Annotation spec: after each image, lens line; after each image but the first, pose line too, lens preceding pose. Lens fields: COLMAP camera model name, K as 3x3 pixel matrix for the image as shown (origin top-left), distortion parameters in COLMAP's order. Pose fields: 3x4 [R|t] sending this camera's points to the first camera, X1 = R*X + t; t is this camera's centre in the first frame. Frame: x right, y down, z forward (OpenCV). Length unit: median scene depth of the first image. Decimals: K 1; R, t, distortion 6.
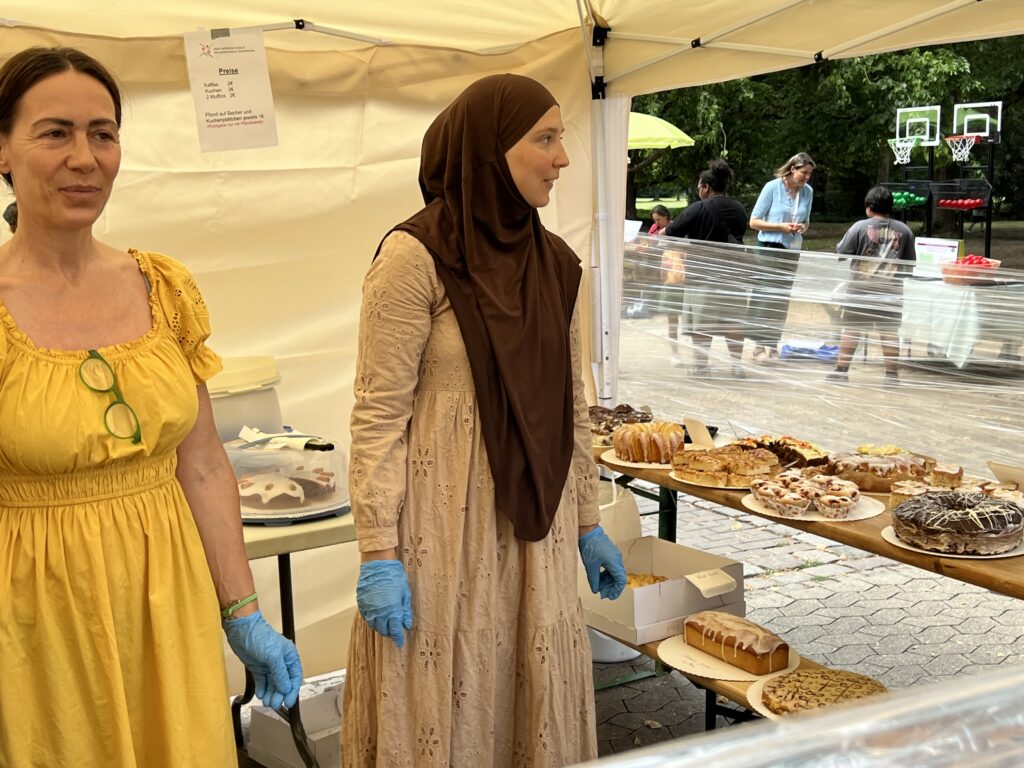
lens RADIAL K [[1247.2, 0, 512.0], [0, 1247.2, 384.0], [0, 0, 1]] dist [-0.009615, -0.012003]
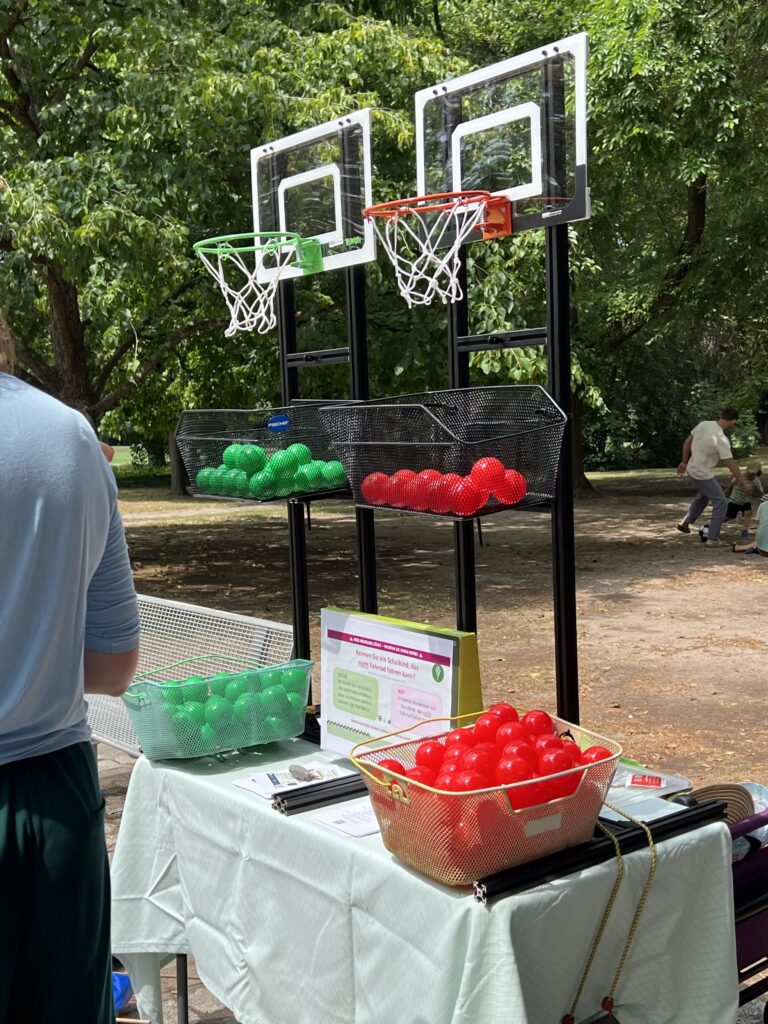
lens RADIAL K [[1247.2, 0, 384.0], [0, 1247.2, 512.0], [0, 0, 1]] dist [-0.009615, -0.012003]
pose [[0.985886, -0.012808, 0.166925, 0.293452], [0.028349, 0.995442, -0.091053, -0.113625], [-0.164998, 0.094500, 0.981756, 0.732008]]
